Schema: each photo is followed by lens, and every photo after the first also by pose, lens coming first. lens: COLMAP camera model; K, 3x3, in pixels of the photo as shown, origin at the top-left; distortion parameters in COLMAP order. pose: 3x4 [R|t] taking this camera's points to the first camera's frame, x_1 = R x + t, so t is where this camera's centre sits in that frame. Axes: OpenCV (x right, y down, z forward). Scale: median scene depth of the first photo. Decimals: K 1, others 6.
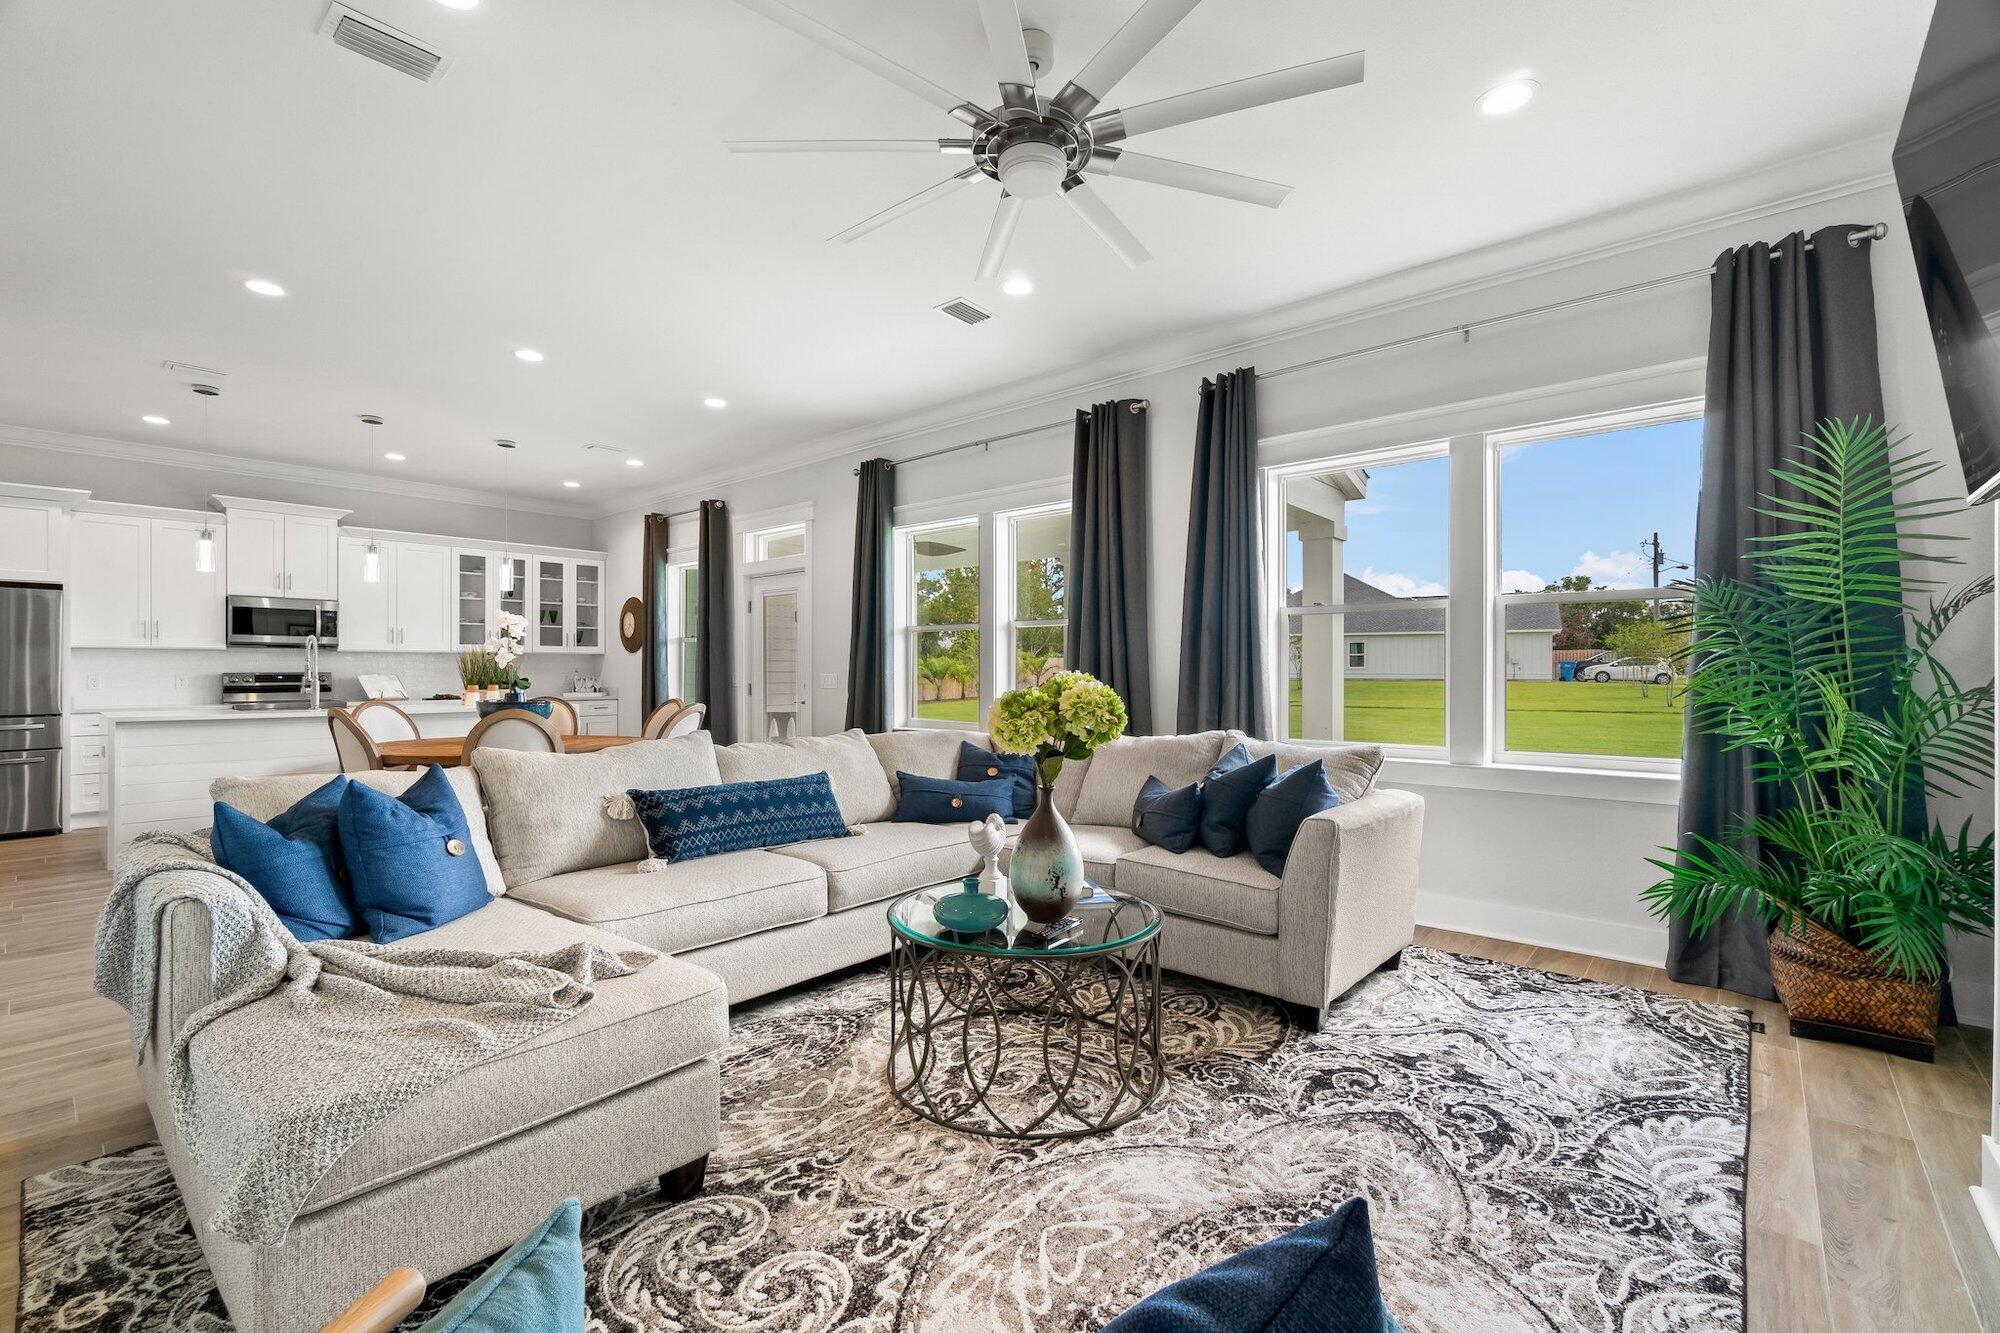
lens RADIAL K [[863.2, 0, 1002.6], [0, 863.2, 668.8], [0, 0, 1]] dist [0.003143, 0.000094]
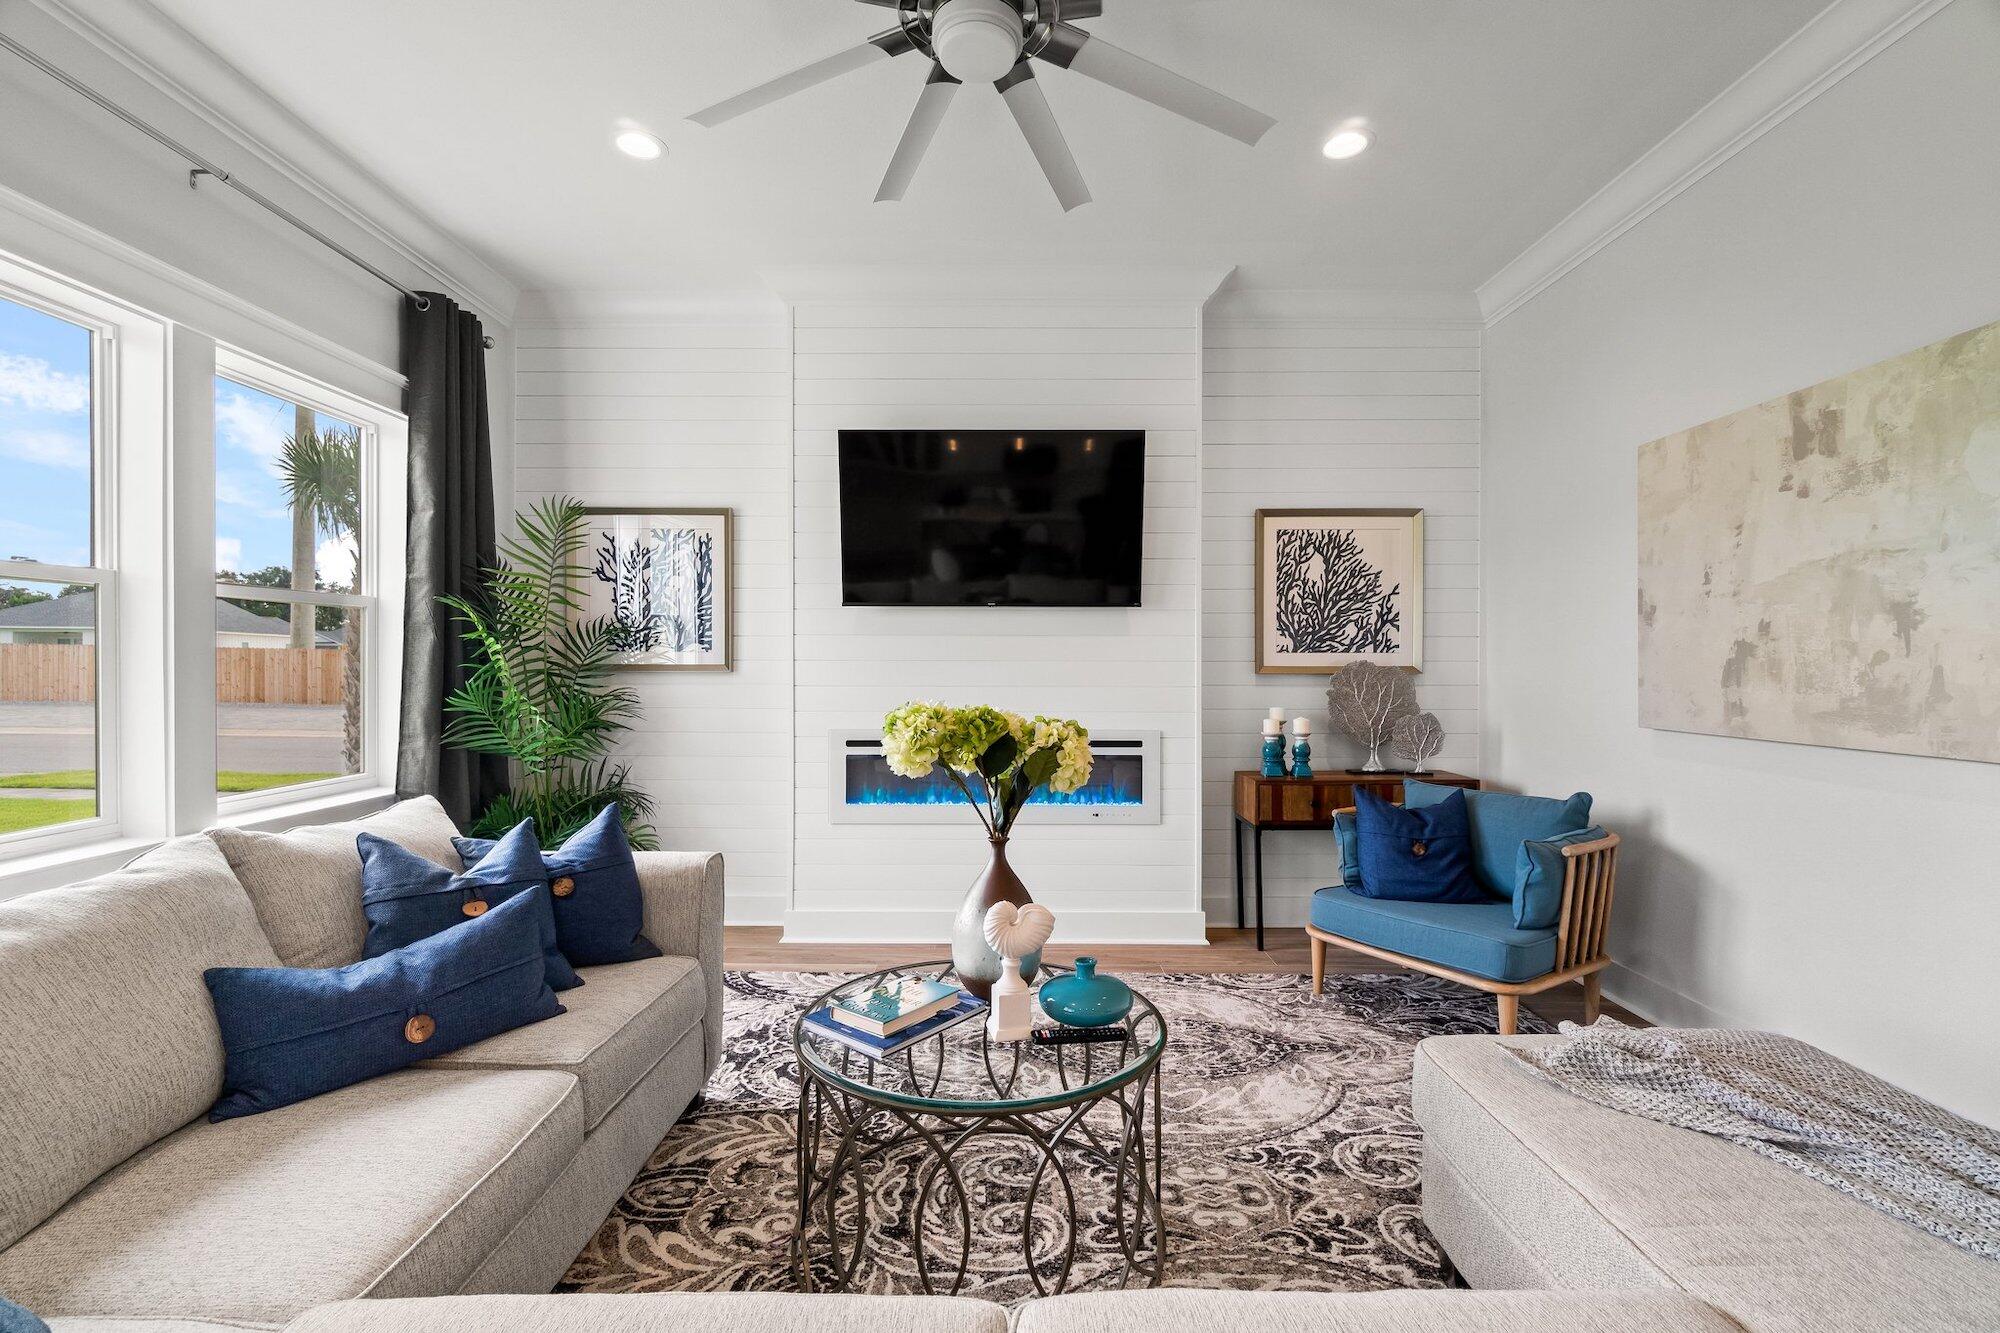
lens RADIAL K [[863.2, 0, 1015.8], [0, 863.2, 670.0], [0, 0, 1]] dist [0.003143, 0.000094]
pose [[-0.663424, -0.004924, 0.748227, -0.729694], [-0.007718, 0.999970, -0.000262, -0.028981], [-0.748204, -0.005949, -0.663443, 1.948391]]
